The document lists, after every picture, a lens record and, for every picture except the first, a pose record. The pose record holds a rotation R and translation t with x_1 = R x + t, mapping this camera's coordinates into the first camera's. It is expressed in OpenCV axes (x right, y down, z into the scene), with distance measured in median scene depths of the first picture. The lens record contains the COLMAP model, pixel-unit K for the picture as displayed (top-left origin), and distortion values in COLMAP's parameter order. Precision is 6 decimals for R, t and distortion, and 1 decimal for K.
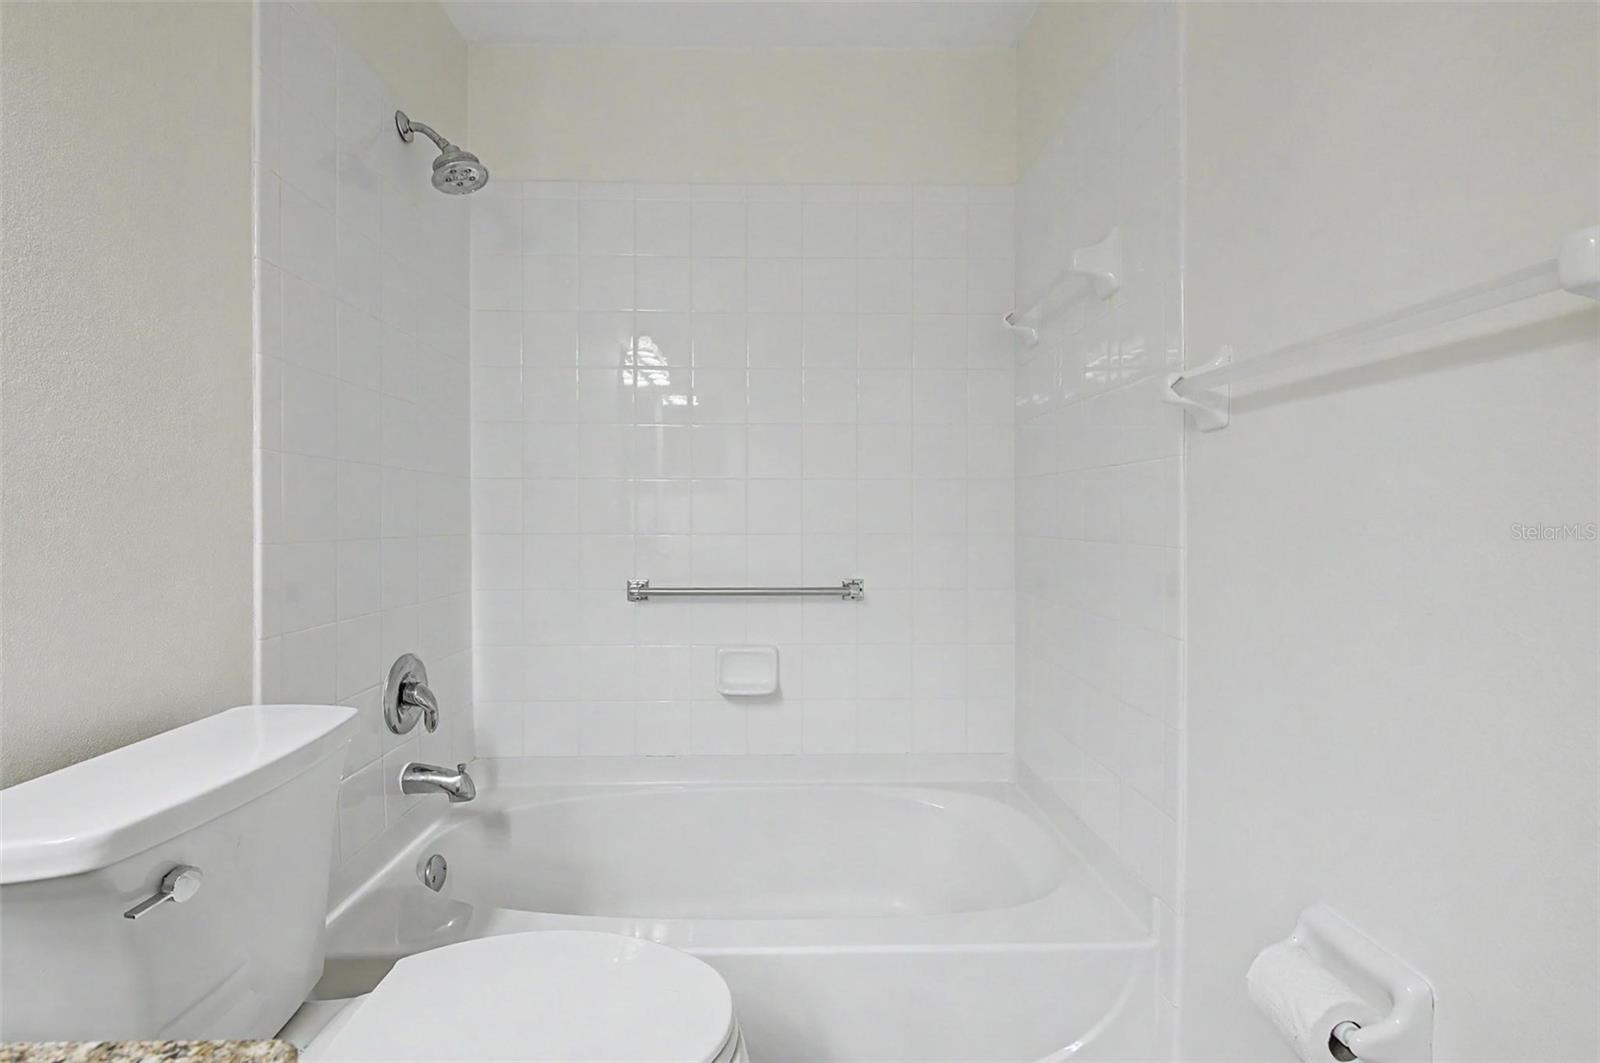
lens RADIAL K [[705.8, 0, 794.1], [0, 705.8, 528.0], [0, 0, 1]] dist [-0.000953, -0.000580]
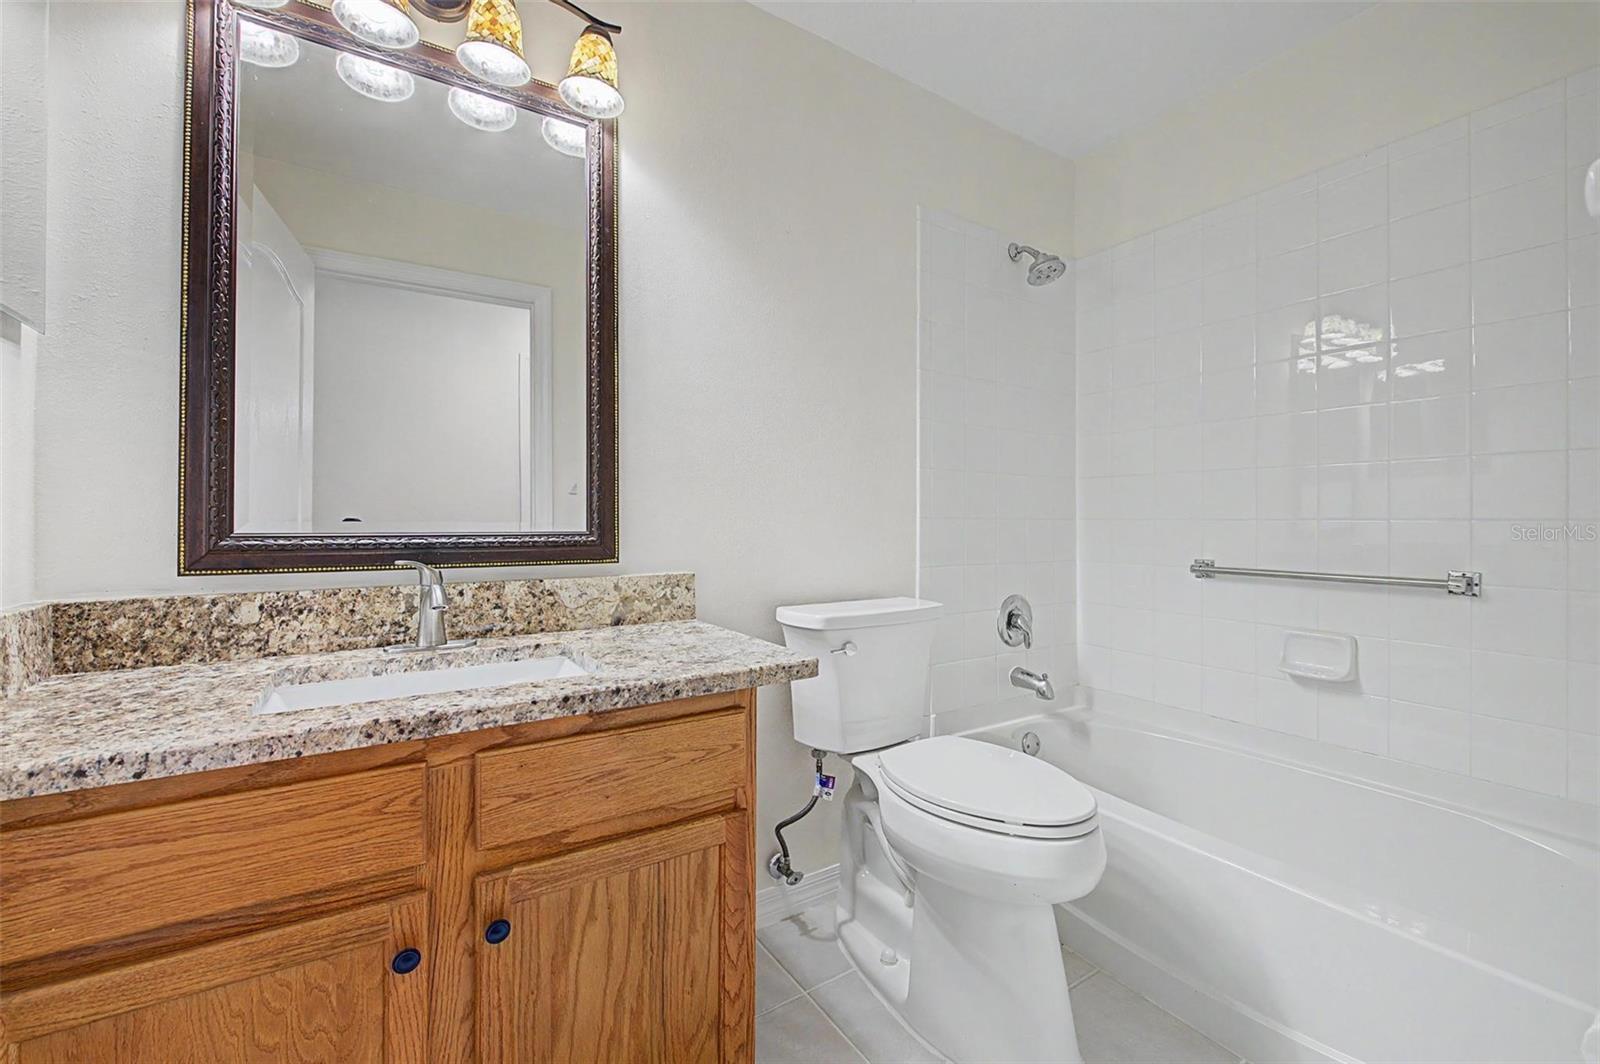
lens RADIAL K [[659.2, 0, 802.0], [0, 659.2, 529.8], [0, 0, 1]] dist [0.001123, -0.000145]
pose [[0.537513, 0.014357, -0.843133, 0.399963], [-0.013131, 0.999876, 0.008655, 0.030760], [0.843153, 0.006419, 0.537635, -0.155984]]
